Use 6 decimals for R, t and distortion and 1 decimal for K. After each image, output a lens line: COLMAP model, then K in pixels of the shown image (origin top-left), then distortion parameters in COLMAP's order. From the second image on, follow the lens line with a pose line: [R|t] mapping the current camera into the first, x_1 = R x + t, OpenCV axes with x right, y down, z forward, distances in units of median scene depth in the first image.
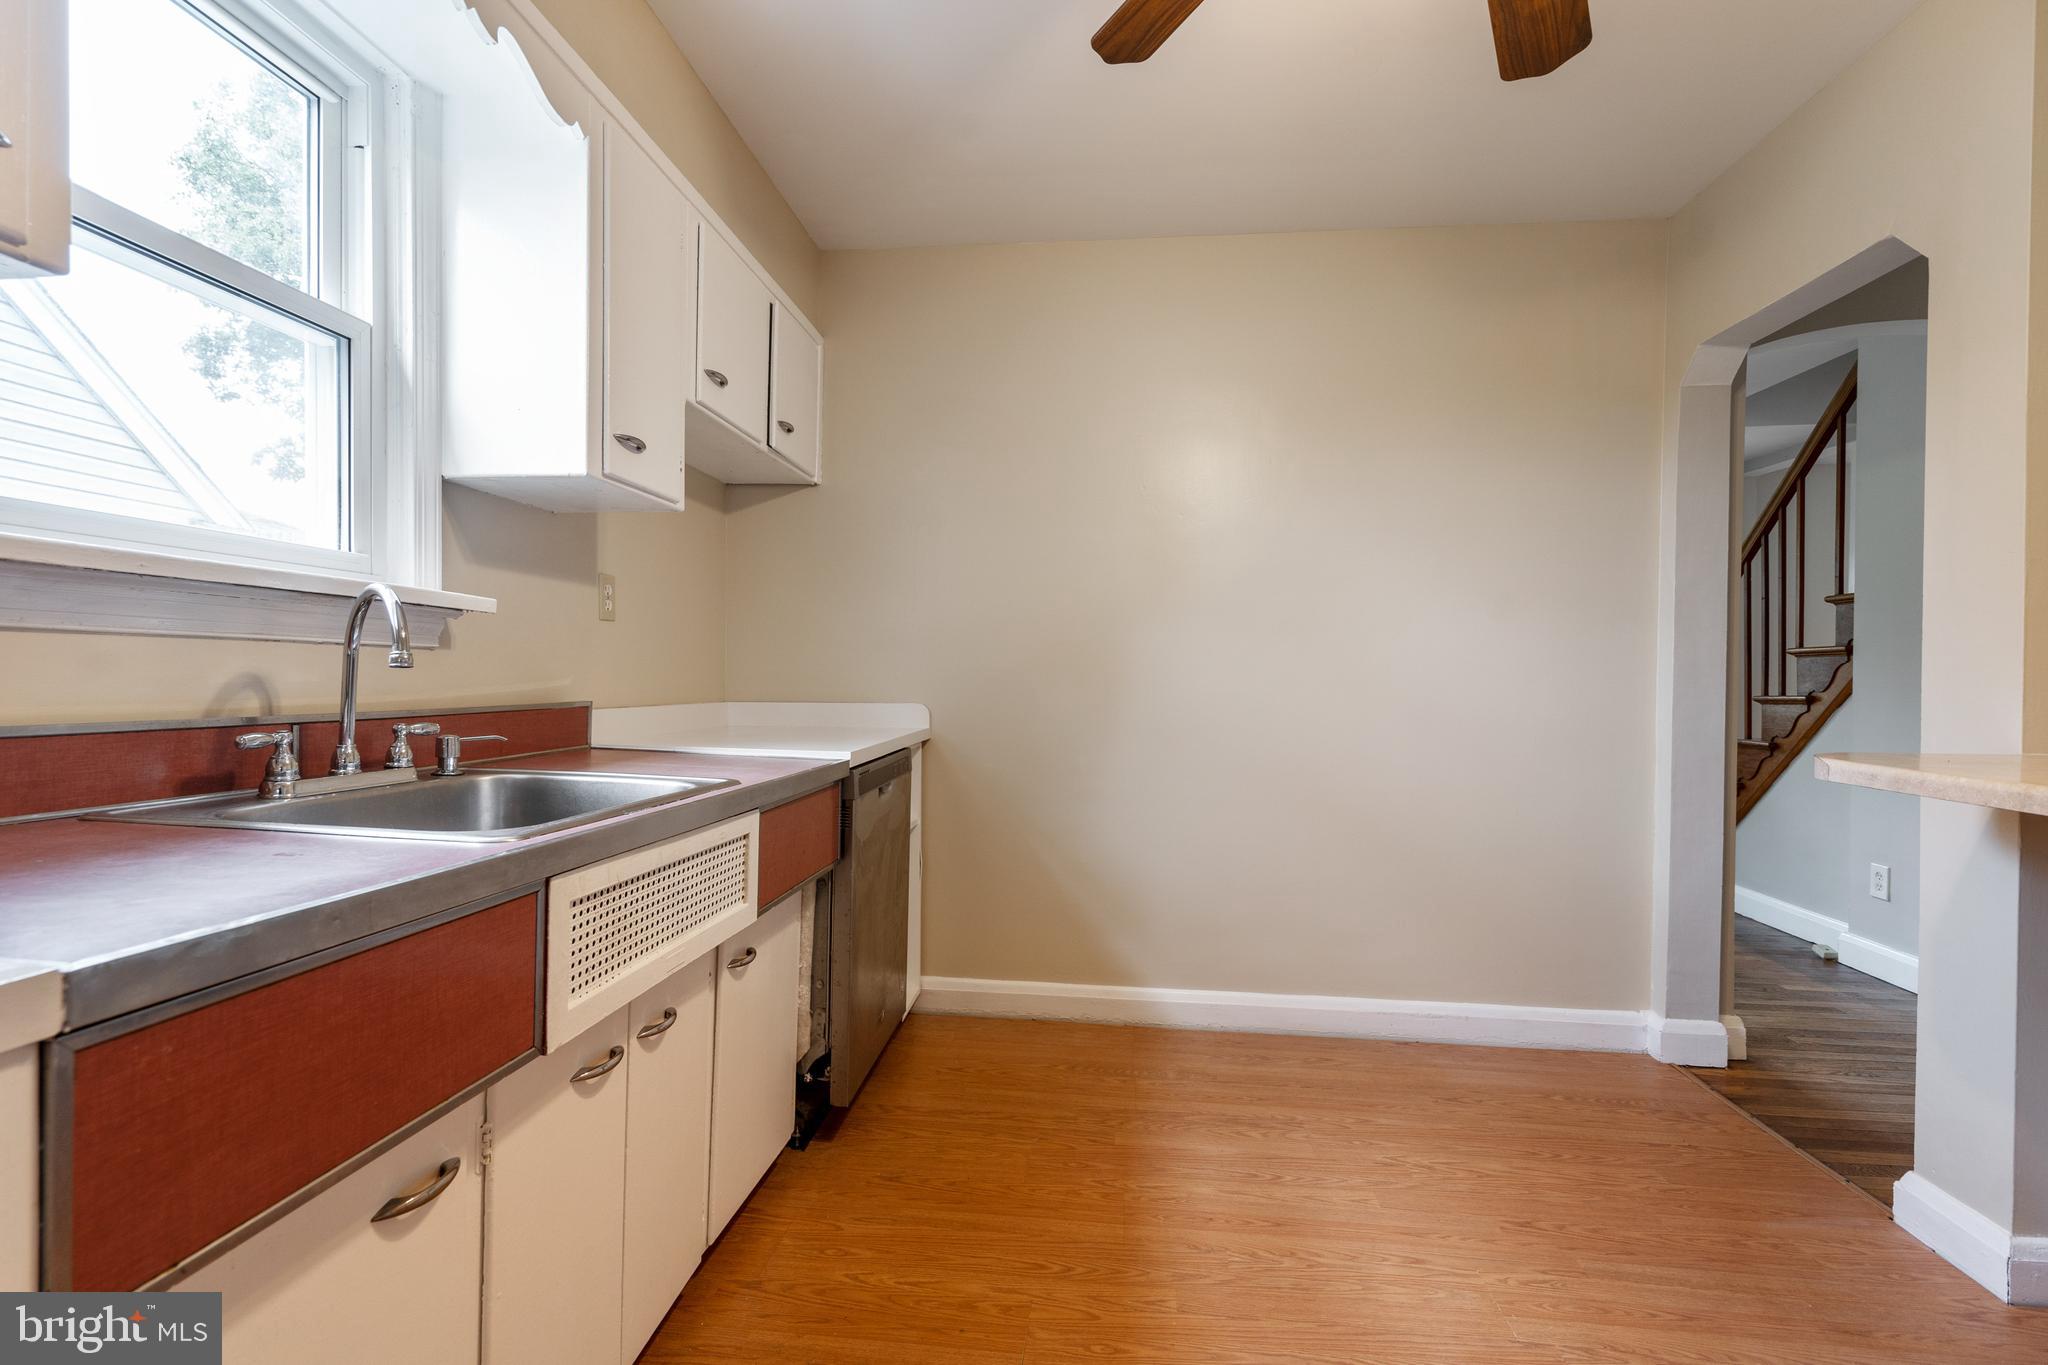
lens RADIAL K [[934.9, 0, 1023.3], [0, 934.9, 680.5], [0, 0, 1]] dist [0.002328, 0.002008]
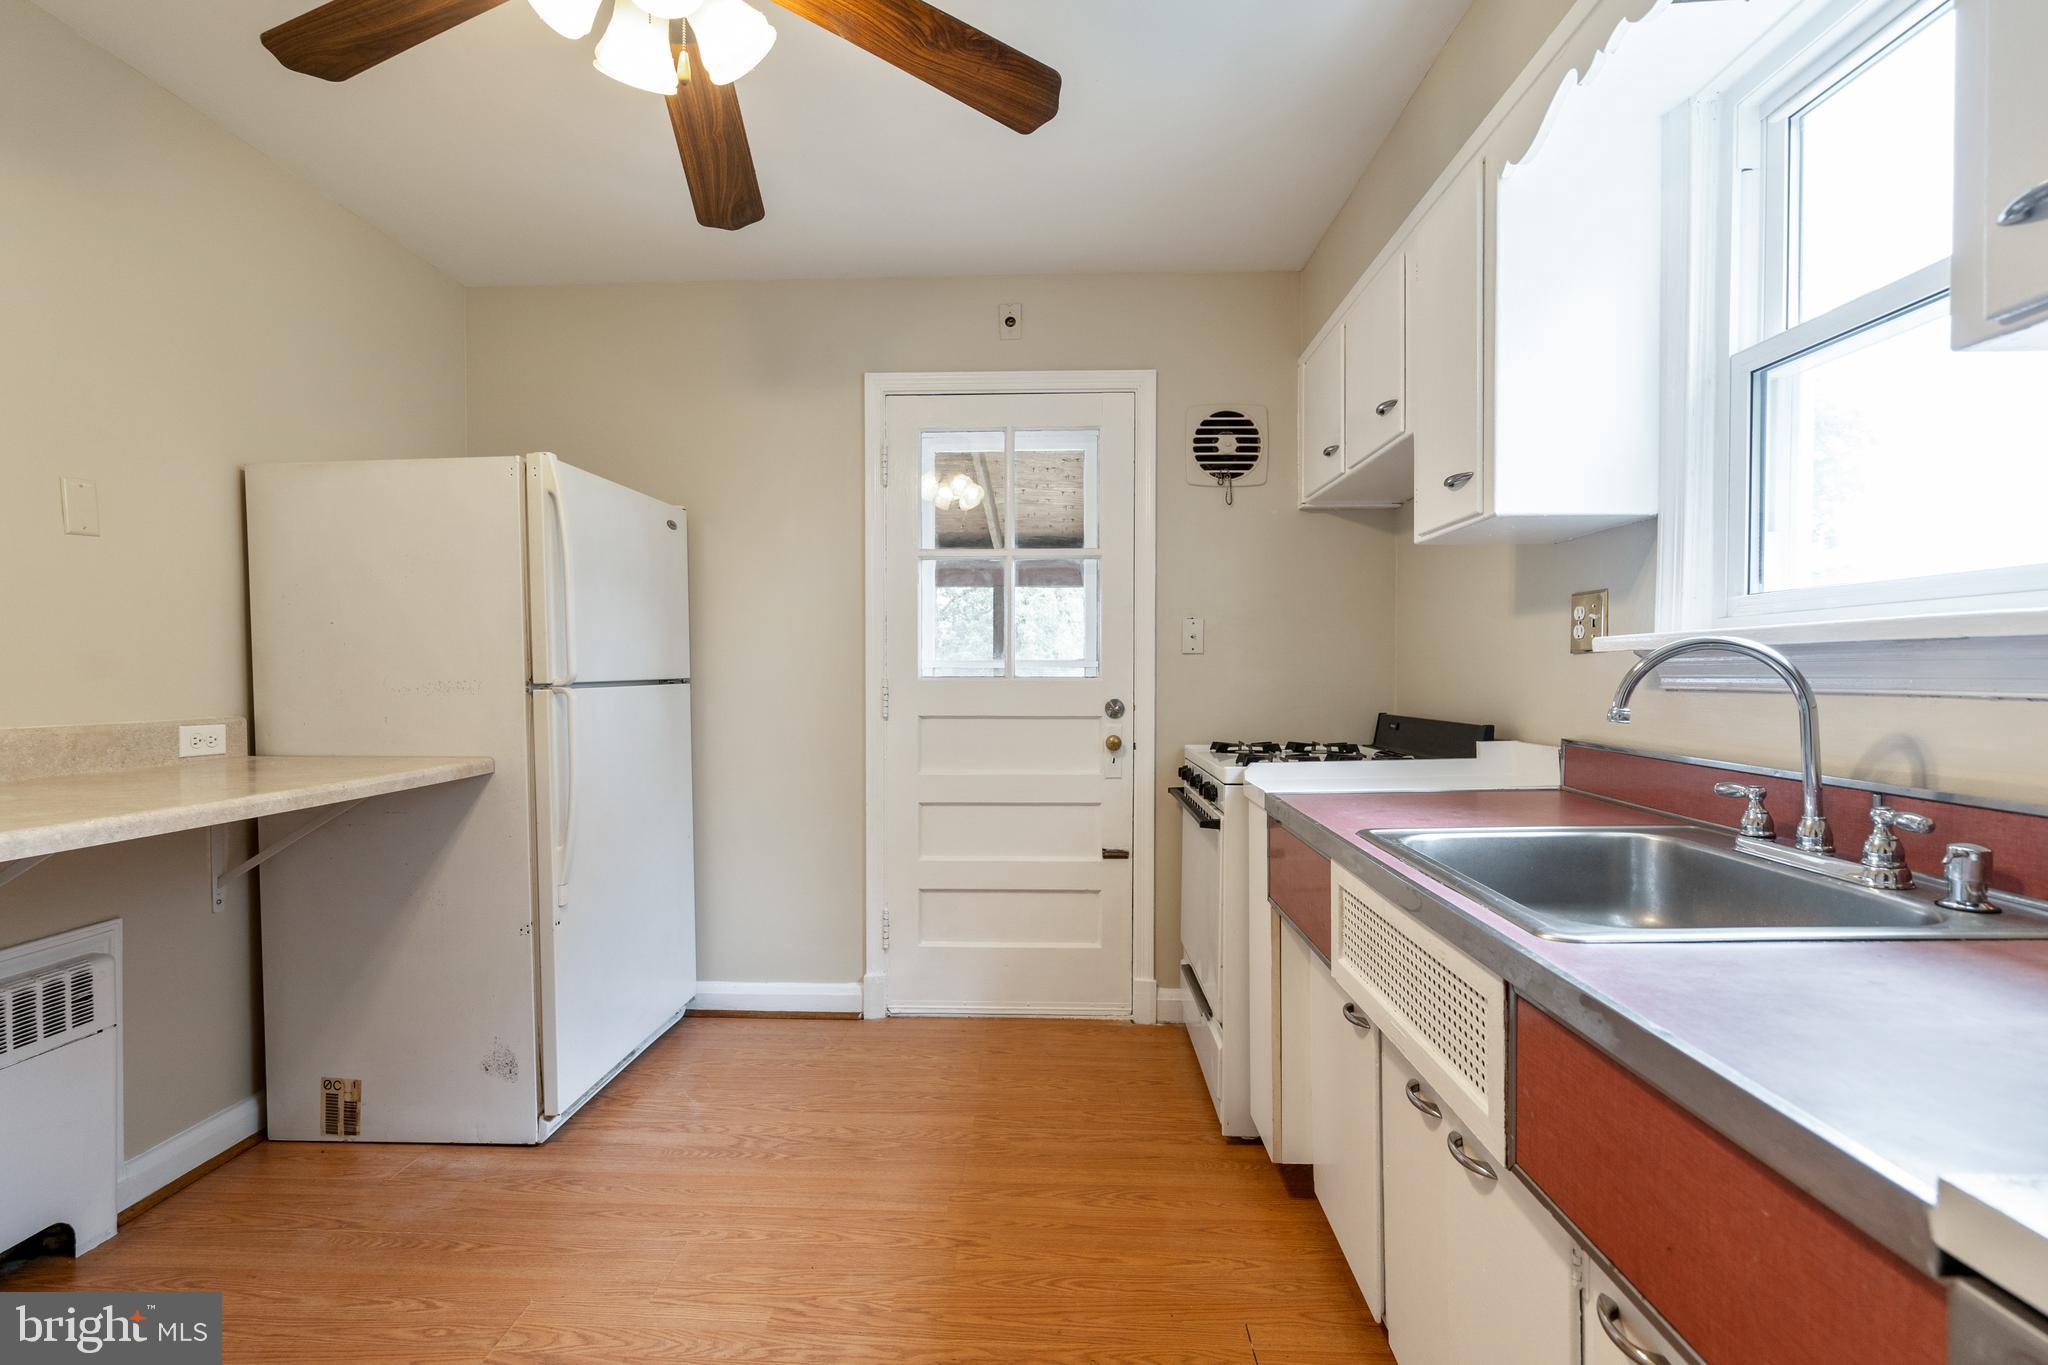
lens RADIAL K [[934.9, 0, 1023.6], [0, 934.9, 682.6], [0, 0, 1]] dist [0.002328, 0.002008]
pose [[-0.996998, -0.007878, -0.077020, 0.074379], [-0.009346, 0.999781, 0.018710, -0.064657], [0.076856, 0.019374, -0.996854, 1.798651]]
